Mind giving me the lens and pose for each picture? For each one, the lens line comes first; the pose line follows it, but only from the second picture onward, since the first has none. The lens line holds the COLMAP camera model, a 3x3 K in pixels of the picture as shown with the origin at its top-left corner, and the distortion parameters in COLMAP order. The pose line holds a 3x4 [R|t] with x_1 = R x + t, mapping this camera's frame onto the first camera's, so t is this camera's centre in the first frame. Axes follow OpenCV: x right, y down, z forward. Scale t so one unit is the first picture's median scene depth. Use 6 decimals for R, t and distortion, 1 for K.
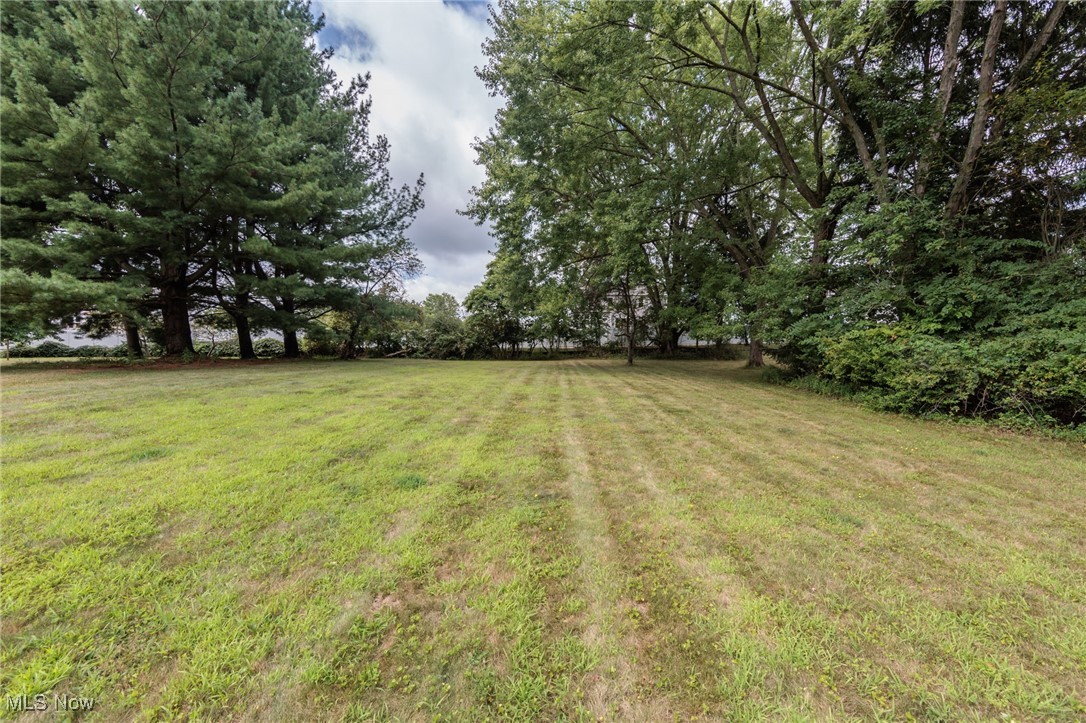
lens RADIAL K [[434.6, 0, 547.6], [0, 434.6, 357.2], [0, 0, 1]] dist [-0.002217, -0.000126]
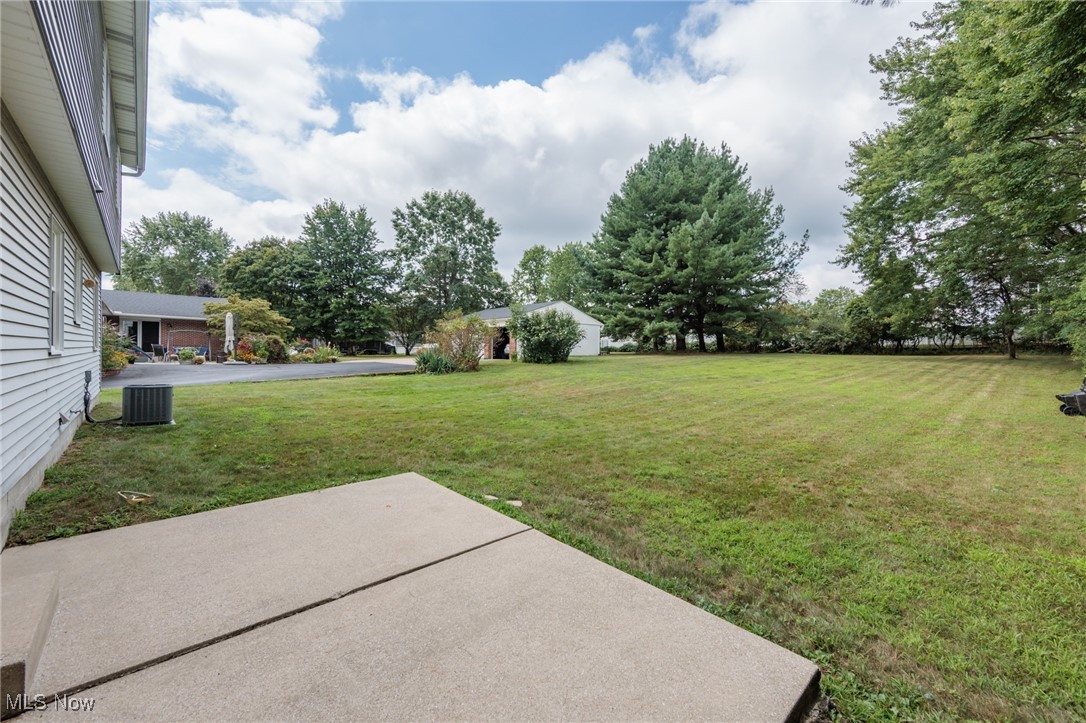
lens RADIAL K [[434.6, 0, 549.7], [0, 434.6, 356.9], [0, 0, 1]] dist [-0.002217, -0.000126]
pose [[0.673648, 0.010095, -0.738983, 0.171201], [-0.008331, 0.999947, 0.006065, 0.012557], [0.739005, 0.002070, 0.673696, -0.509656]]
